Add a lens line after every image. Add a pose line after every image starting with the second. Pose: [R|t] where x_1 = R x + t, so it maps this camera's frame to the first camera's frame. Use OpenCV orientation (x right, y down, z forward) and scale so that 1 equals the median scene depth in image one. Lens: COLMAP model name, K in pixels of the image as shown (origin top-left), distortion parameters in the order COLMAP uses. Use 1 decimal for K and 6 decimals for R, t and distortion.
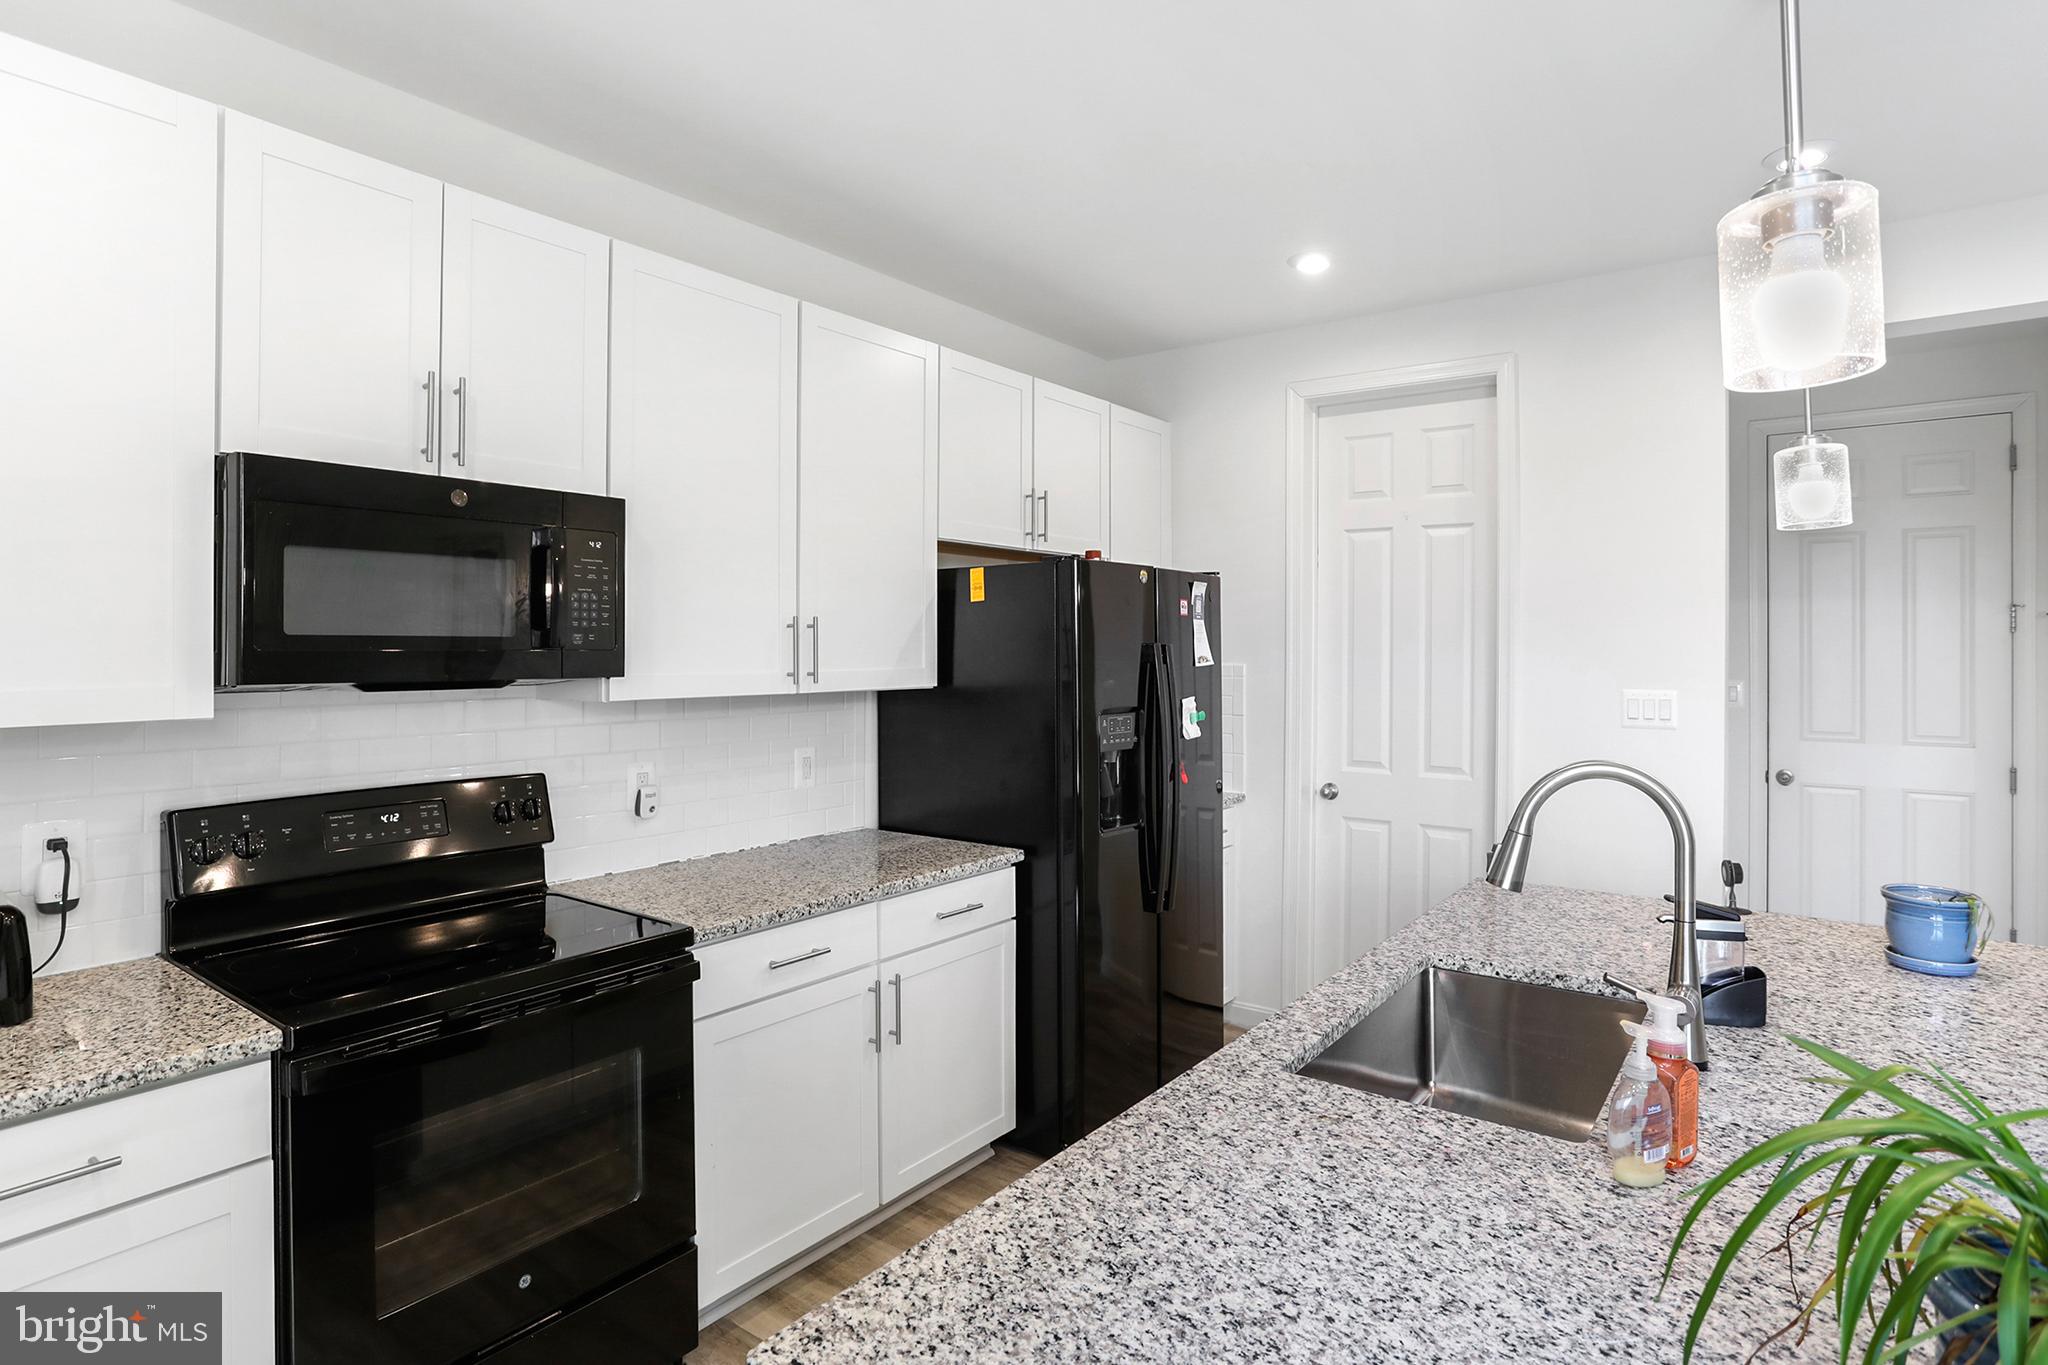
lens RADIAL K [[1083.7, 0, 974.7], [0, 1083.7, 641.4], [0, 0, 1]] dist [-0.012395, 0.007262]
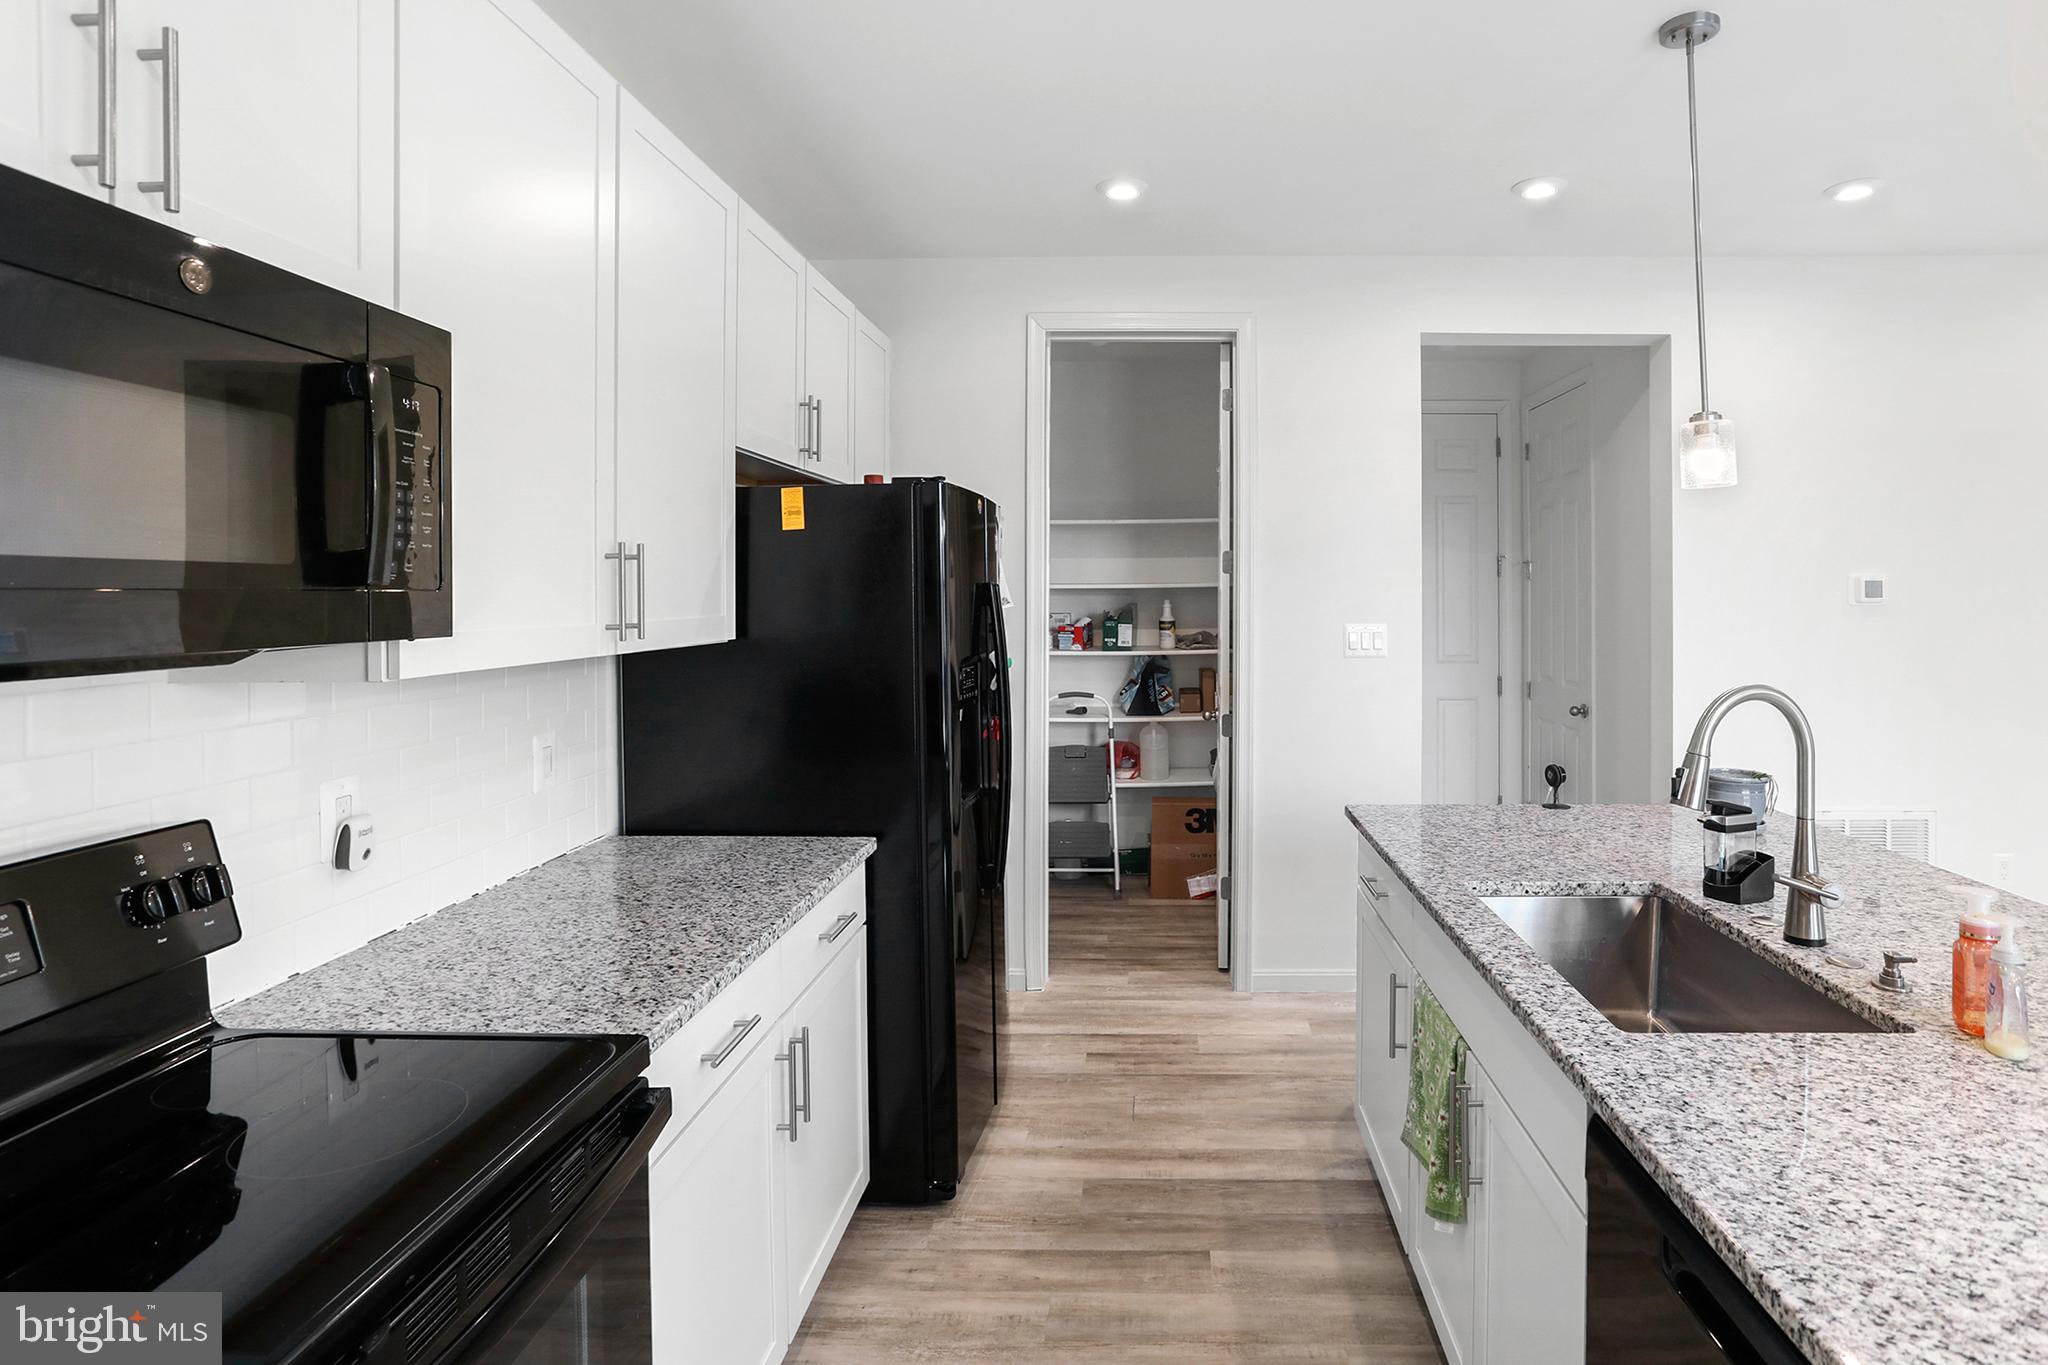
lens RADIAL K [[1083.7, 0, 1102.4], [0, 1083.7, 592.5], [0, 0, 1]] dist [-0.012395, 0.007262]
pose [[0.801008, -0.003382, 0.598644, -0.361690], [0.000449, 0.999987, 0.005048, 0.006140], [-0.598654, -0.003774, 0.800999, 0.297205]]
